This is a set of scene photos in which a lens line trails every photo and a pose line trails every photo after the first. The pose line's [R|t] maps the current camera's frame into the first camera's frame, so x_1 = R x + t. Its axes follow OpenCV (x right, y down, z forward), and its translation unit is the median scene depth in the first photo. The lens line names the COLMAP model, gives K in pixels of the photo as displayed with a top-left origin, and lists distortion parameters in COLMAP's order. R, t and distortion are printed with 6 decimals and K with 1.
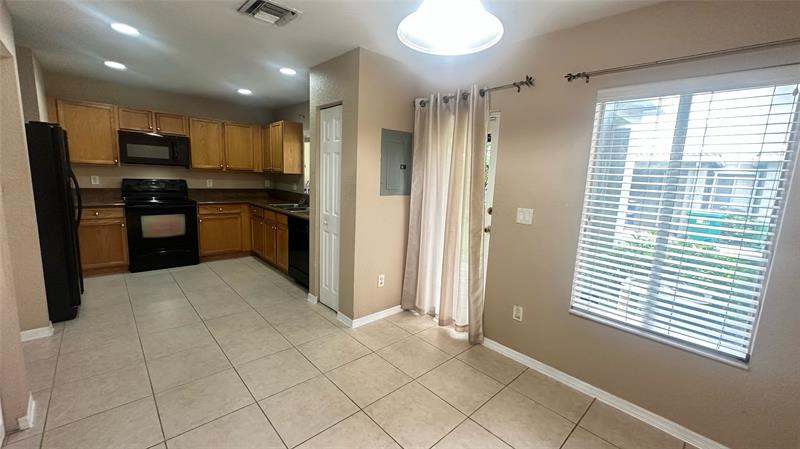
lens RADIAL K [[317.8, 0, 401.8], [0, 317.8, 223.5], [0, 0, 1]] dist [-0.003843, -0.000306]
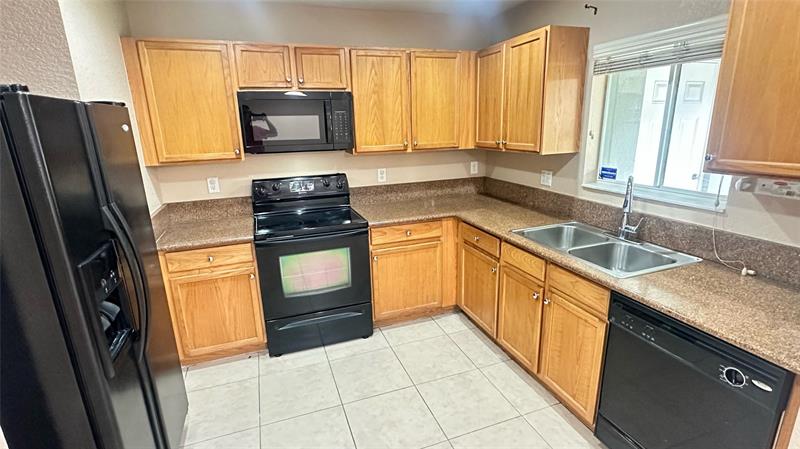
lens RADIAL K [[382.7, 0, 399.7], [0, 382.7, 225.4], [0, 0, 1]] dist [-0.005299, -0.000241]
pose [[0.916742, 0.035843, -0.397869, -0.346482], [0.009118, 0.993830, 0.110539, -0.125062], [0.399376, -0.104964, 0.910759, 0.449340]]
